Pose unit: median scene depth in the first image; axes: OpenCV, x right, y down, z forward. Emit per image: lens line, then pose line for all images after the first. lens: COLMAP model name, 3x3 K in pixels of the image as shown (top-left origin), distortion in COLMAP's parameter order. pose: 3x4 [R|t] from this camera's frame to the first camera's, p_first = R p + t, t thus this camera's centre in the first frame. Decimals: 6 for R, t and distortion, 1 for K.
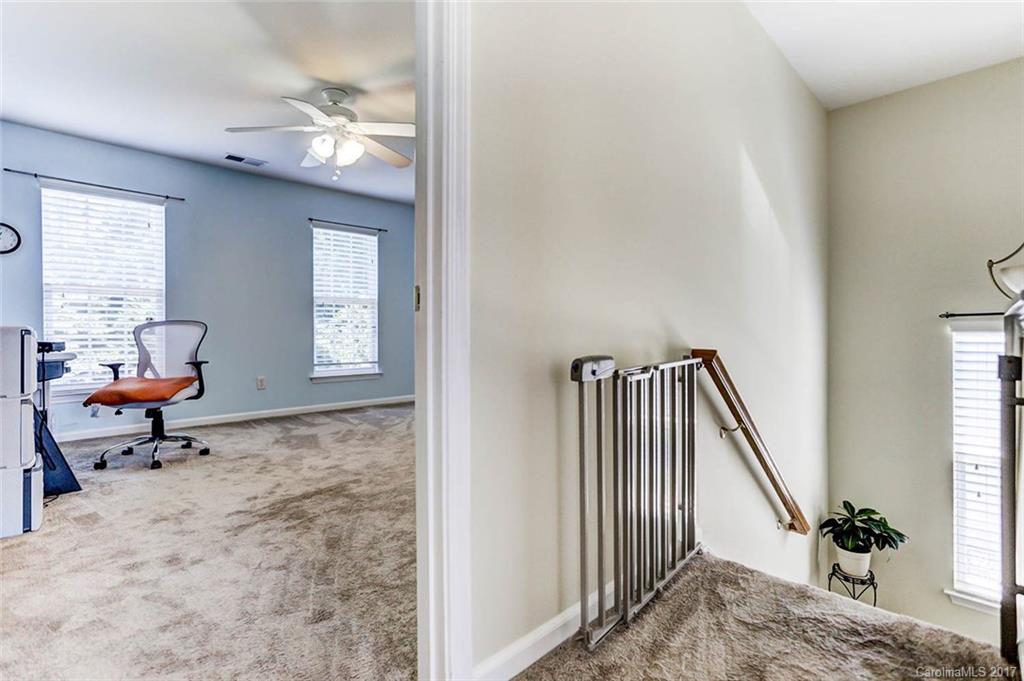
lens RADIAL K [[514.9, 0, 513.6], [0, 514.9, 337.7], [0, 0, 1]] dist [0.002161, 0.004158]
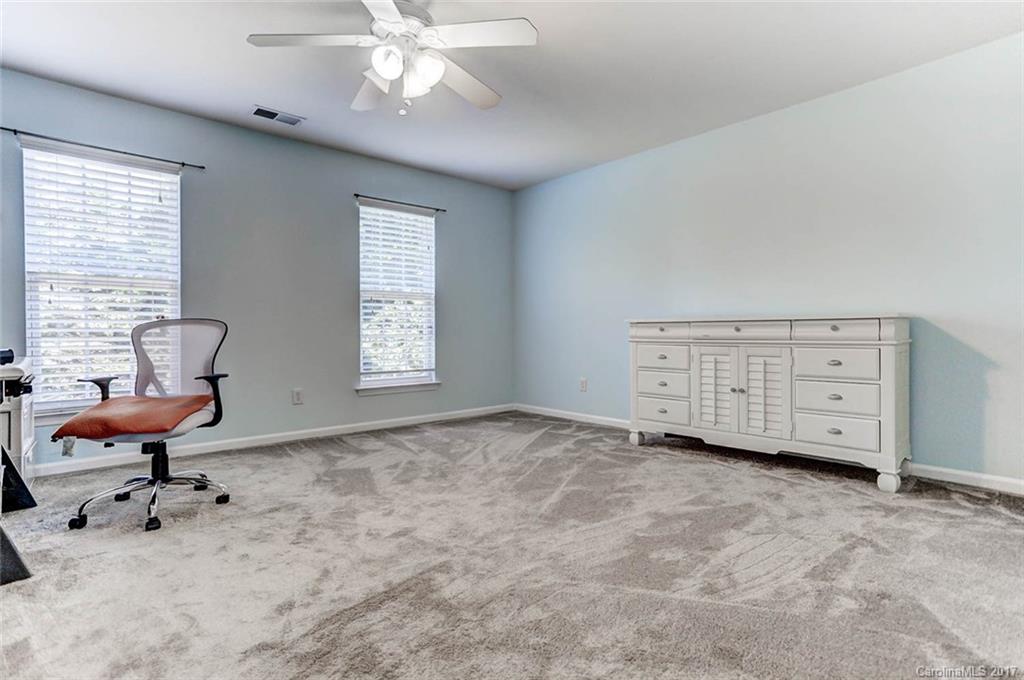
lens RADIAL K [[514.9, 0, 511.6], [0, 514.9, 335.9], [0, 0, 1]] dist [0.002161, 0.004158]
pose [[0.998238, -0.001139, -0.059320, -0.145312], [0.000872, 0.999989, -0.004516, -0.004561], [0.059324, 0.004456, 0.998229, 0.289553]]
